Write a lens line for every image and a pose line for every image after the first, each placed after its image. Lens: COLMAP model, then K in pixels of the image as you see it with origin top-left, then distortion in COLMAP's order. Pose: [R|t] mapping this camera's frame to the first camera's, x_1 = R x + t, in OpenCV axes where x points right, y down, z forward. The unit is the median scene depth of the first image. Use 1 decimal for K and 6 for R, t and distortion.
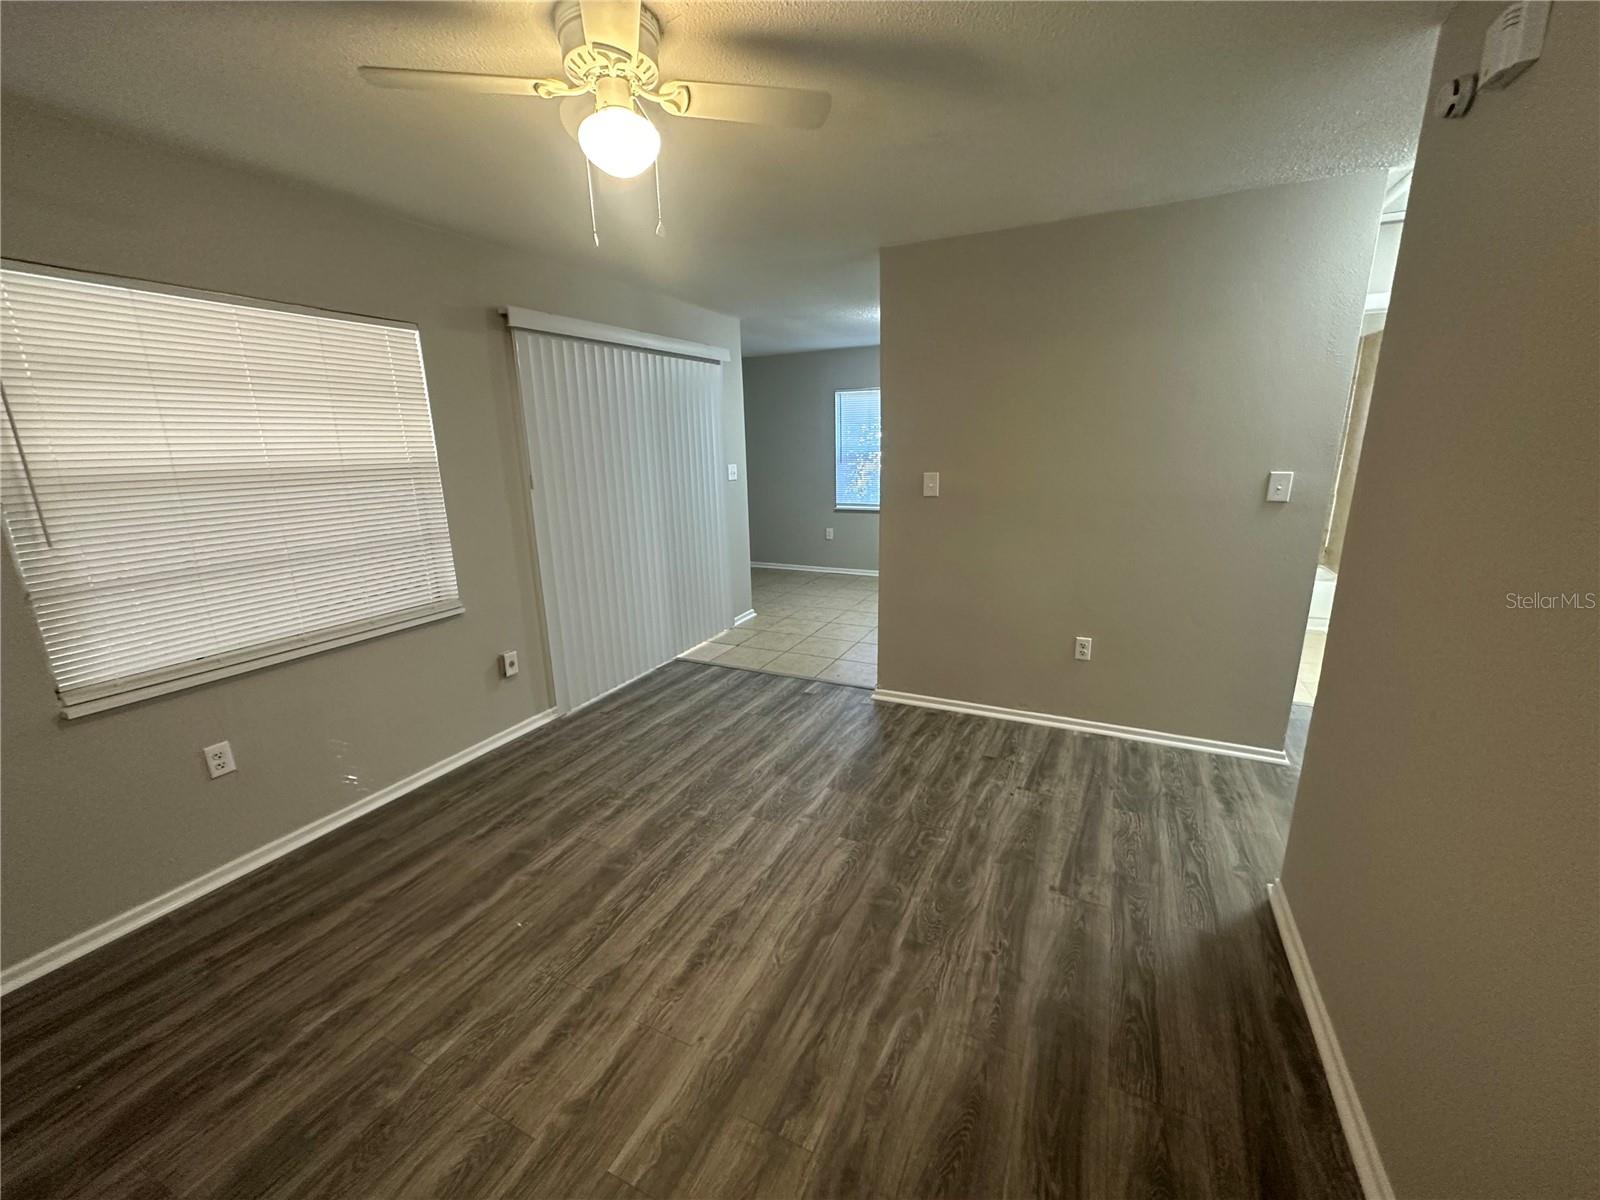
lens RADIAL K [[639.4, 0, 798.6], [0, 639.4, 600.2], [0, 0, 1]] dist [-0.001463, 0.000210]
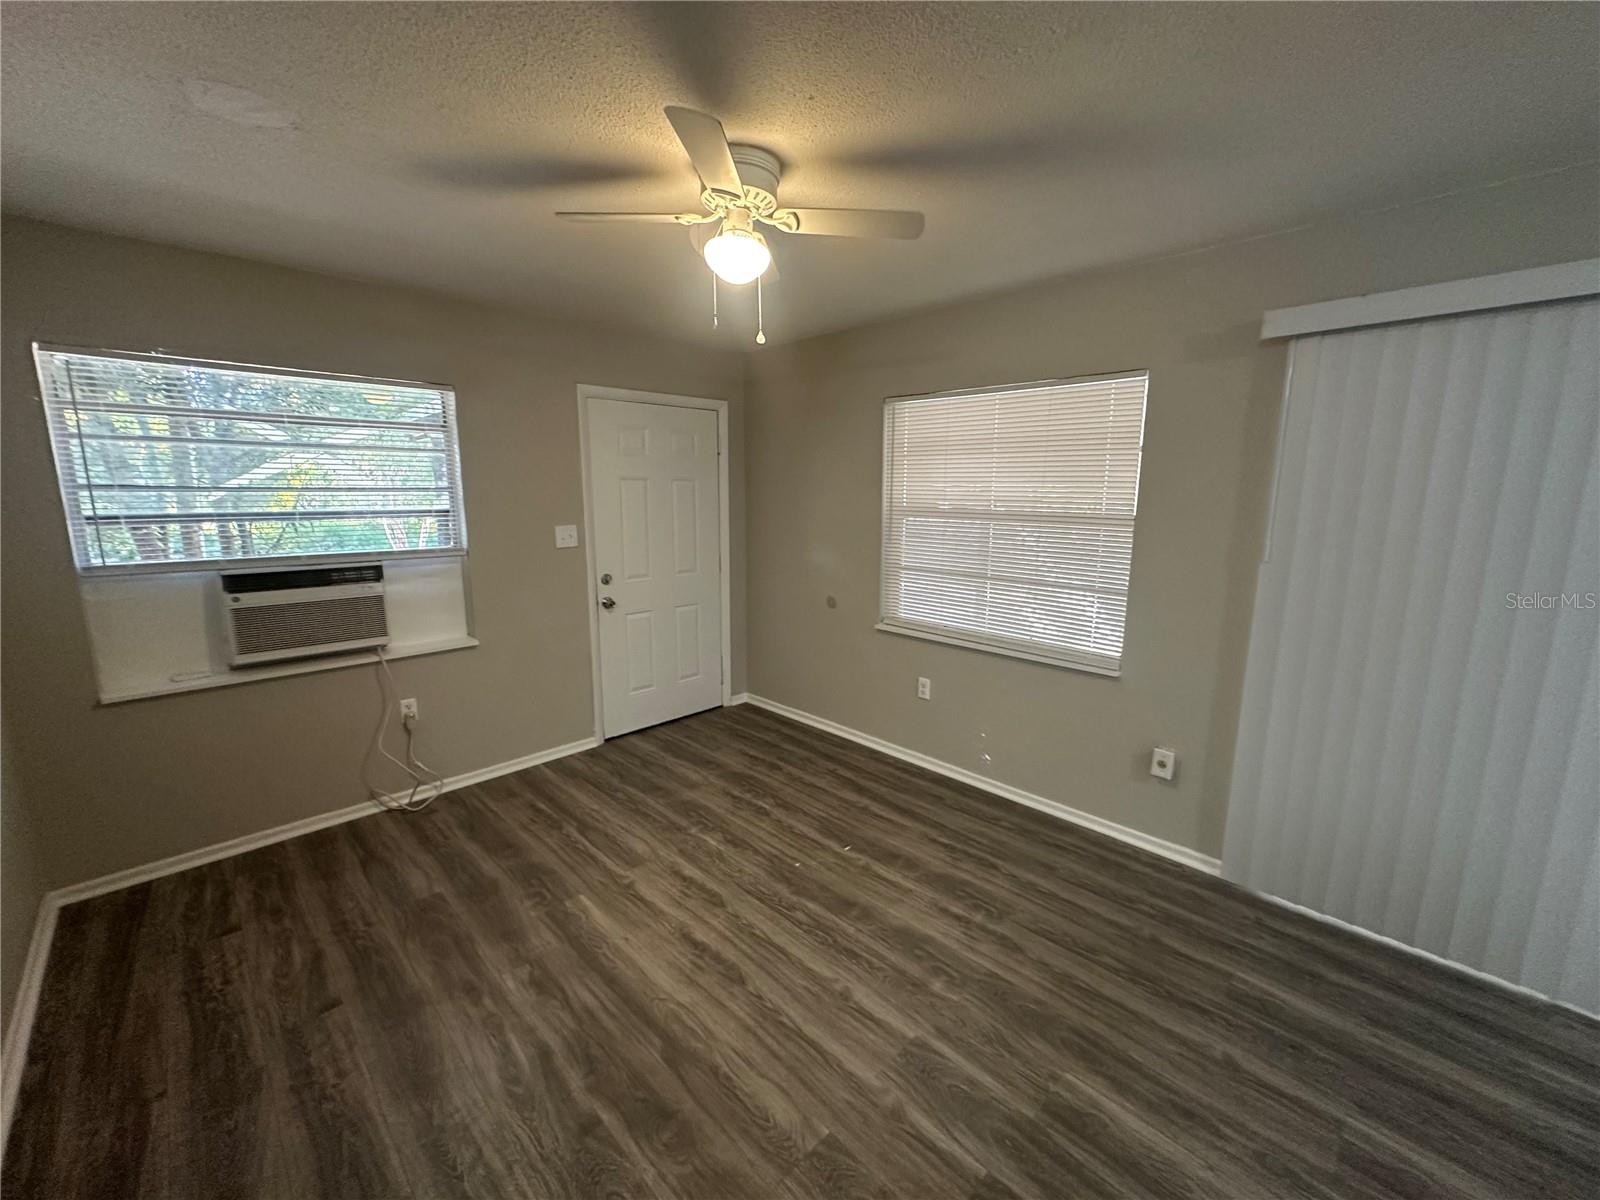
lens RADIAL K [[639.4, 0, 798.6], [0, 639.4, 600.2], [0, 0, 1]] dist [-0.001463, 0.000210]
pose [[-0.332613, 0.185388, -0.924662, 0.615027], [-0.225482, 0.936416, 0.268854, -0.309823], [0.915711, 0.297919, -0.269662, 1.089066]]
